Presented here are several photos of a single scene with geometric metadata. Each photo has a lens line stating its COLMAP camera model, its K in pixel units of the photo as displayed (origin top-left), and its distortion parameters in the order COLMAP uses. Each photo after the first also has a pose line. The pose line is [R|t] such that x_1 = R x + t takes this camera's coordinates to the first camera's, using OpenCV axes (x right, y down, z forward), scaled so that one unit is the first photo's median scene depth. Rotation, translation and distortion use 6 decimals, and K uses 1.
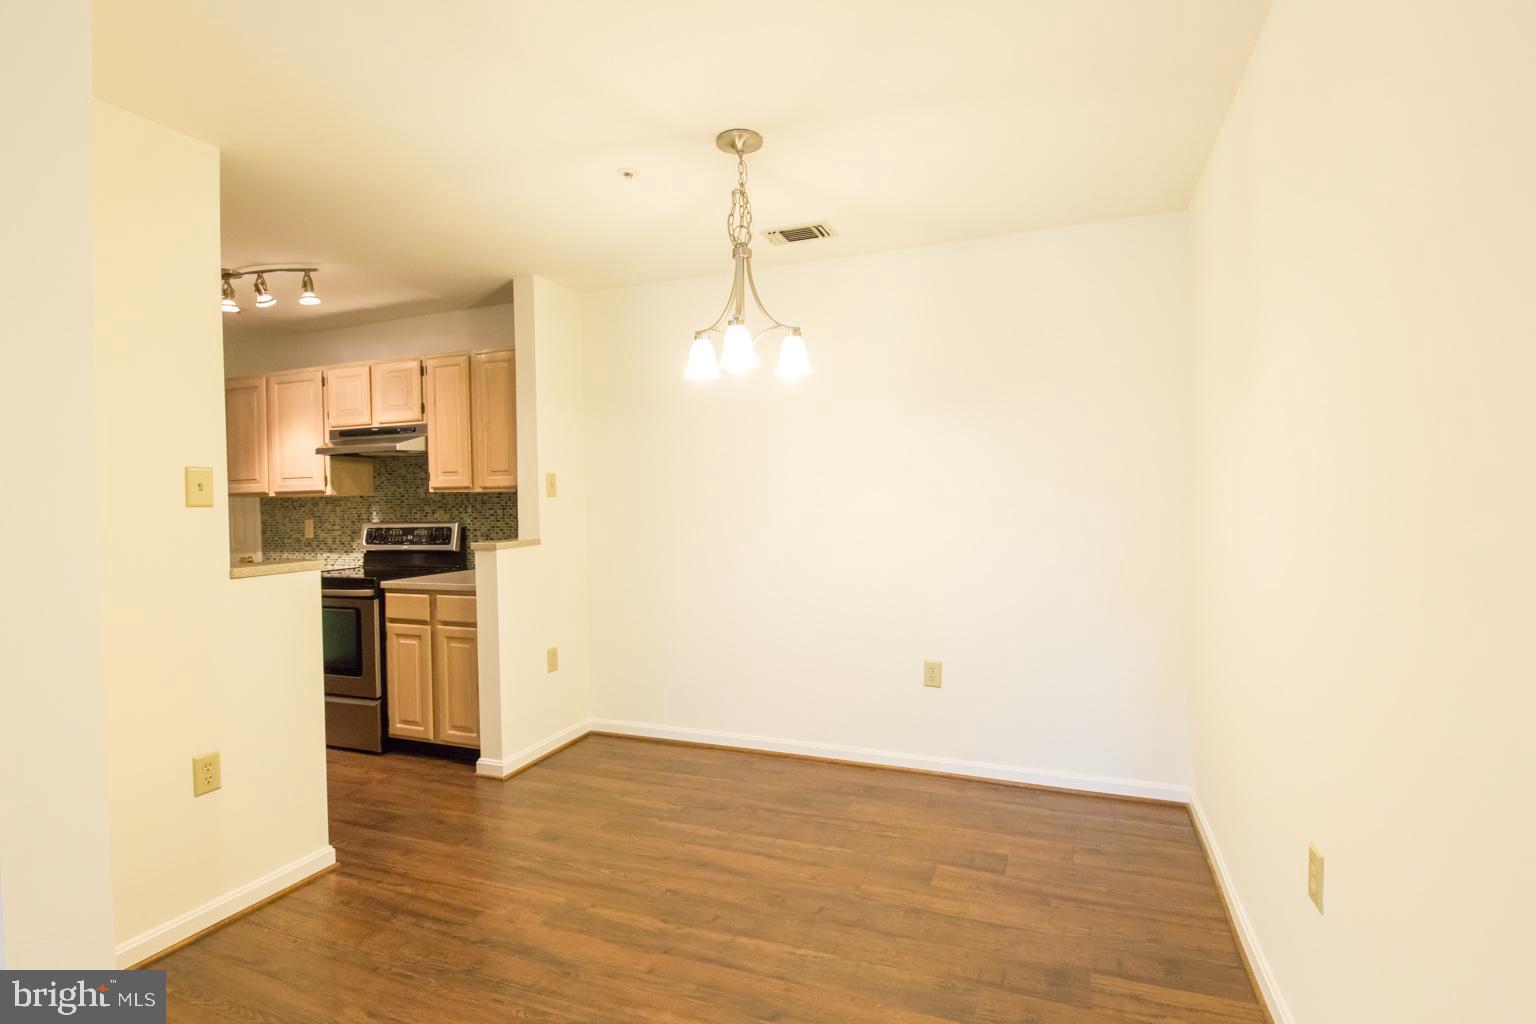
lens RADIAL K [[755.1, 0, 768.7], [0, 755.1, 507.0], [0, 0, 1]] dist [-0.001156, -0.000036]
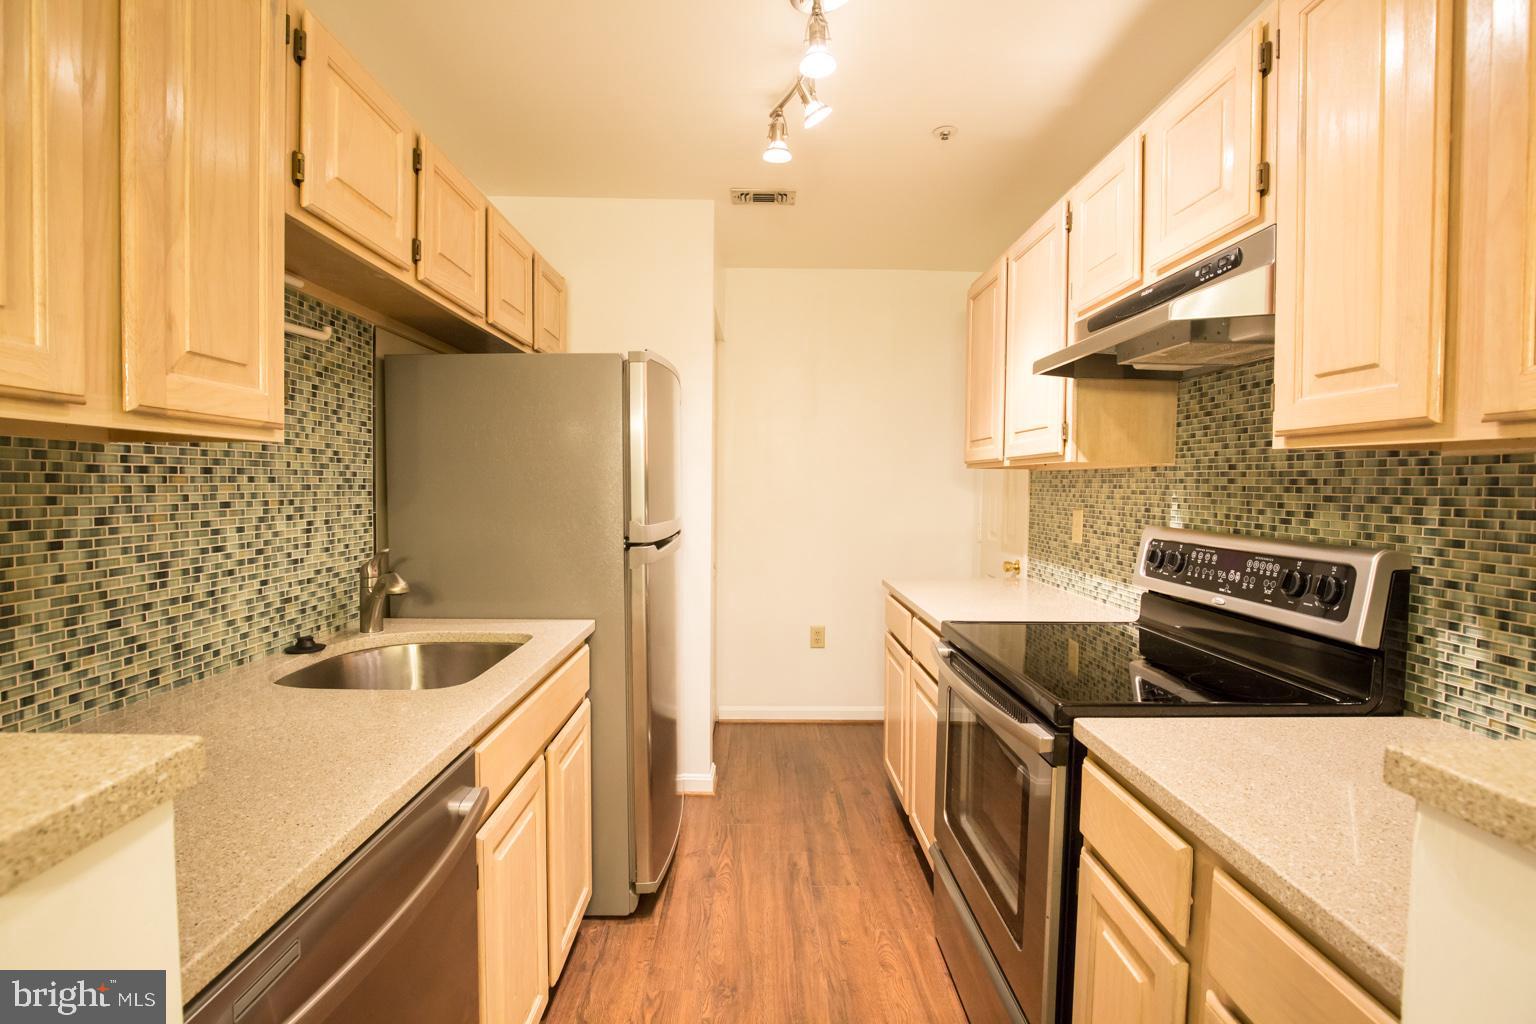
lens RADIAL K [[704.0, 0, 770.7], [0, 704.0, 508.1], [0, 0, 1]] dist [-0.031277, 0.000443]
pose [[0.390228, 0.056271, -0.918997, -0.251207], [-0.029921, 0.998379, 0.048426, -0.003256], [0.920232, 0.008600, 0.391279, 0.655704]]
